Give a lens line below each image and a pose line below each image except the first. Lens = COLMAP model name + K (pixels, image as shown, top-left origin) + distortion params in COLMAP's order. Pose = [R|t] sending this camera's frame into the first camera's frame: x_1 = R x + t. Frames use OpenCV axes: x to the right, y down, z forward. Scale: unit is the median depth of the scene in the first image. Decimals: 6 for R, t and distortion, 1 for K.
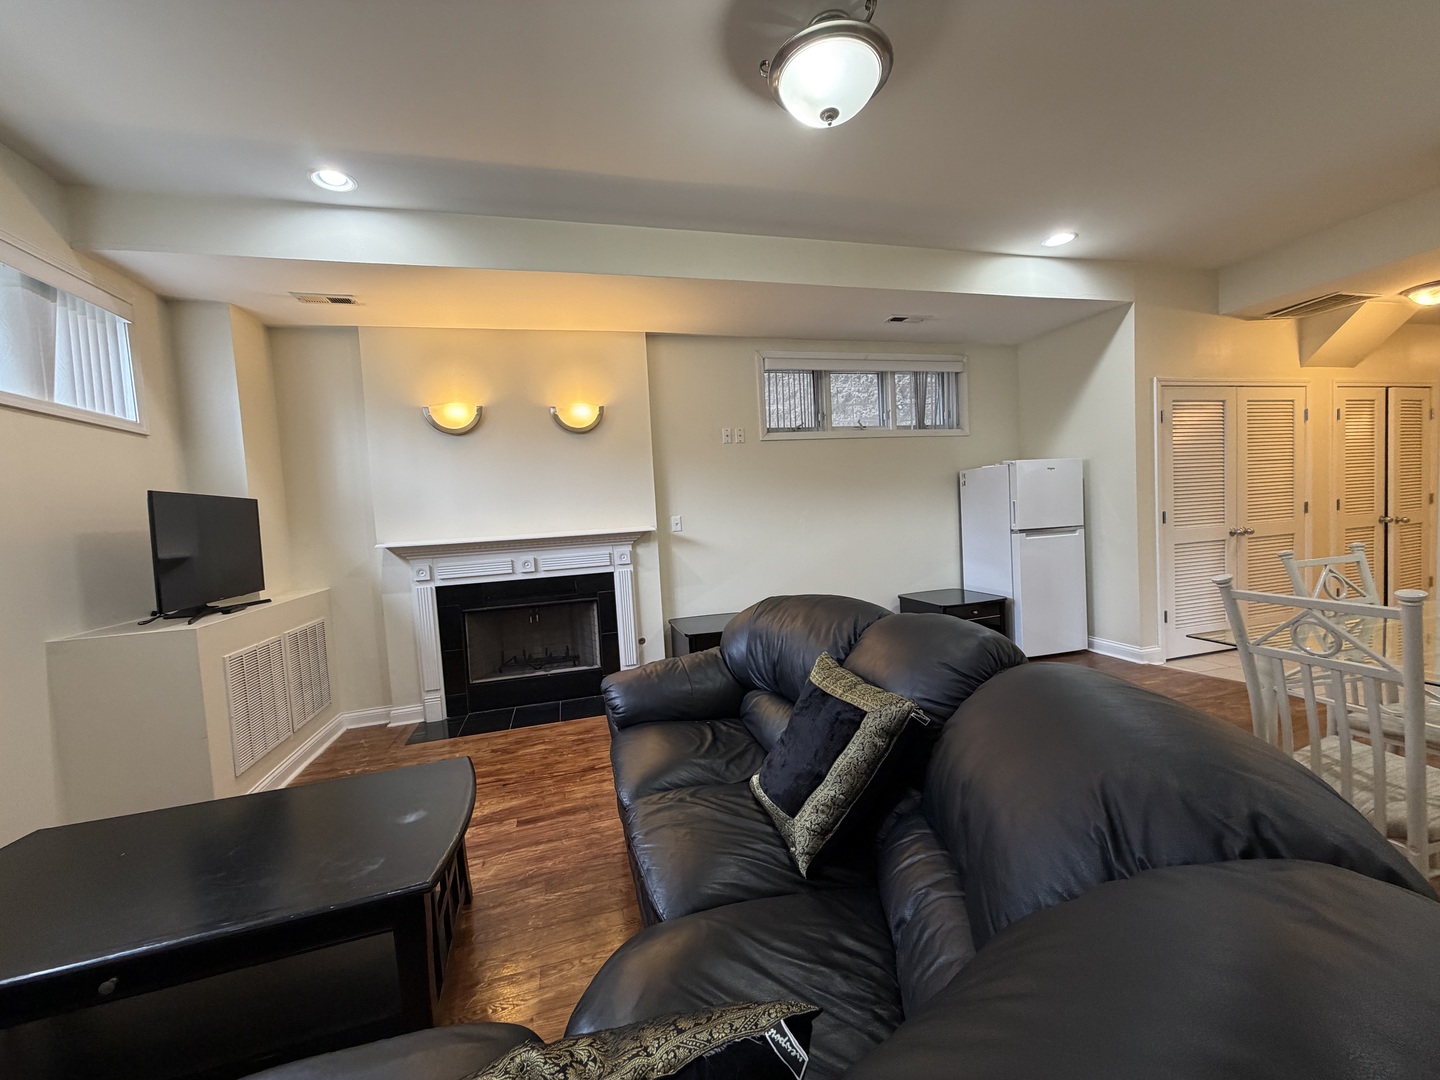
lens RADIAL K [[572.2, 0, 711.5], [0, 572.2, 548.4], [0, 0, 1]] dist [-0.001109, 0.000526]
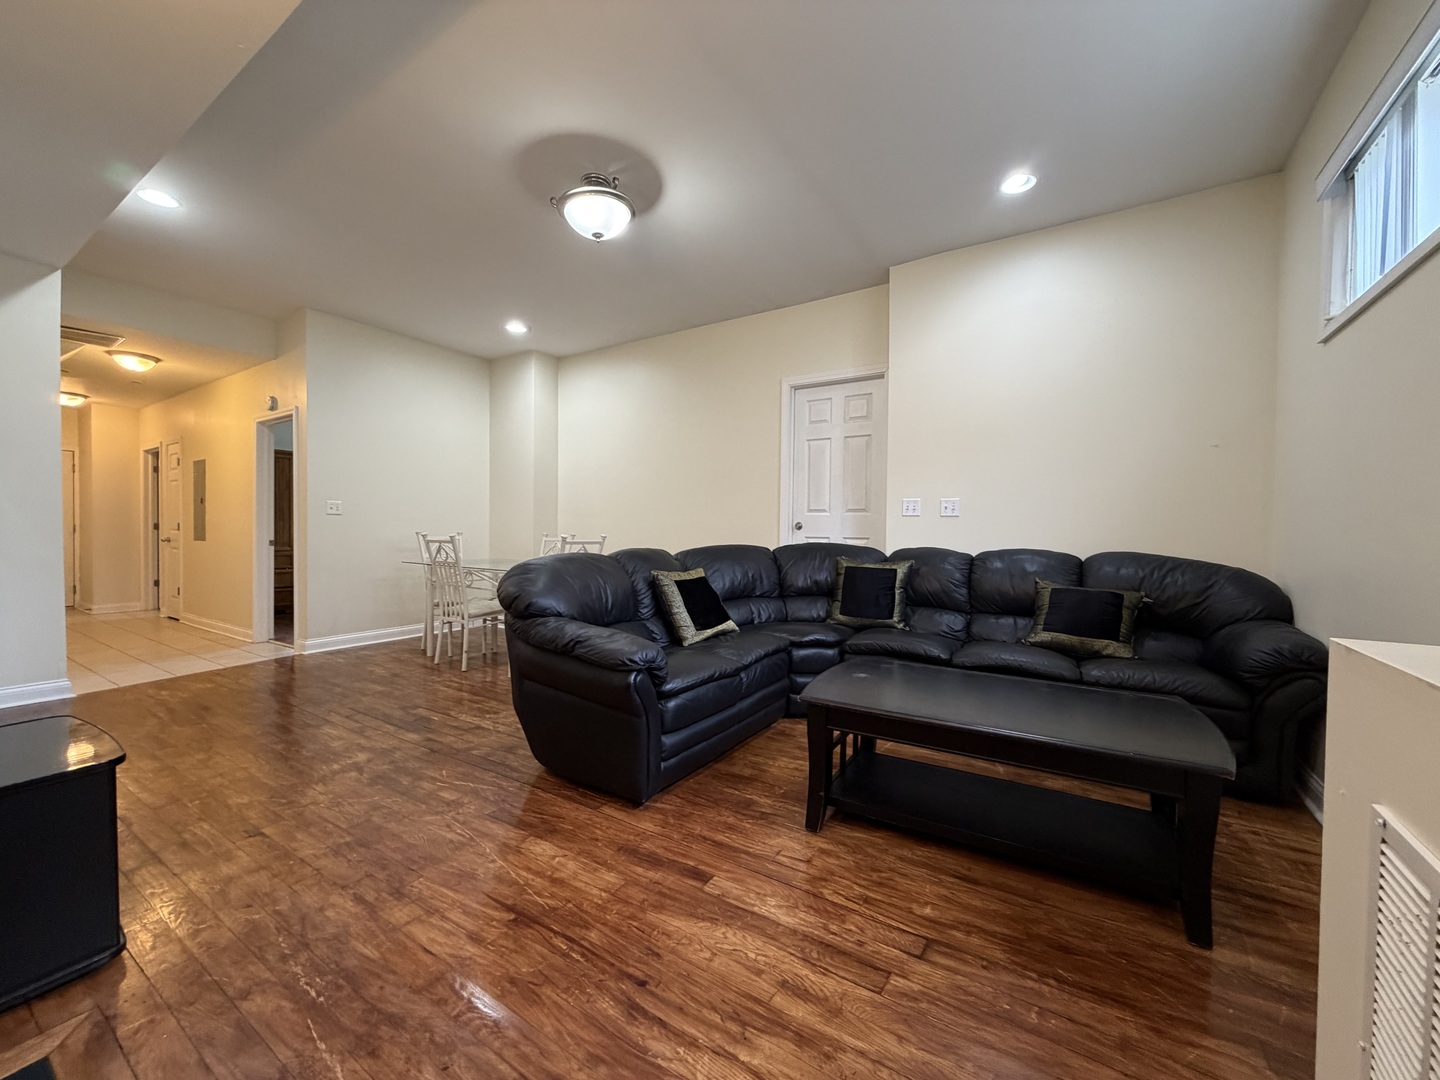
lens RADIAL K [[572.2, 0, 713.3], [0, 572.2, 545.3], [0, 0, 1]] dist [-0.001109, 0.000526]
pose [[-0.671215, 0.036141, 0.740381, -0.538302], [0.064923, 0.997839, 0.010150, 0.033210], [-0.738414, 0.054880, -0.672111, 0.881740]]
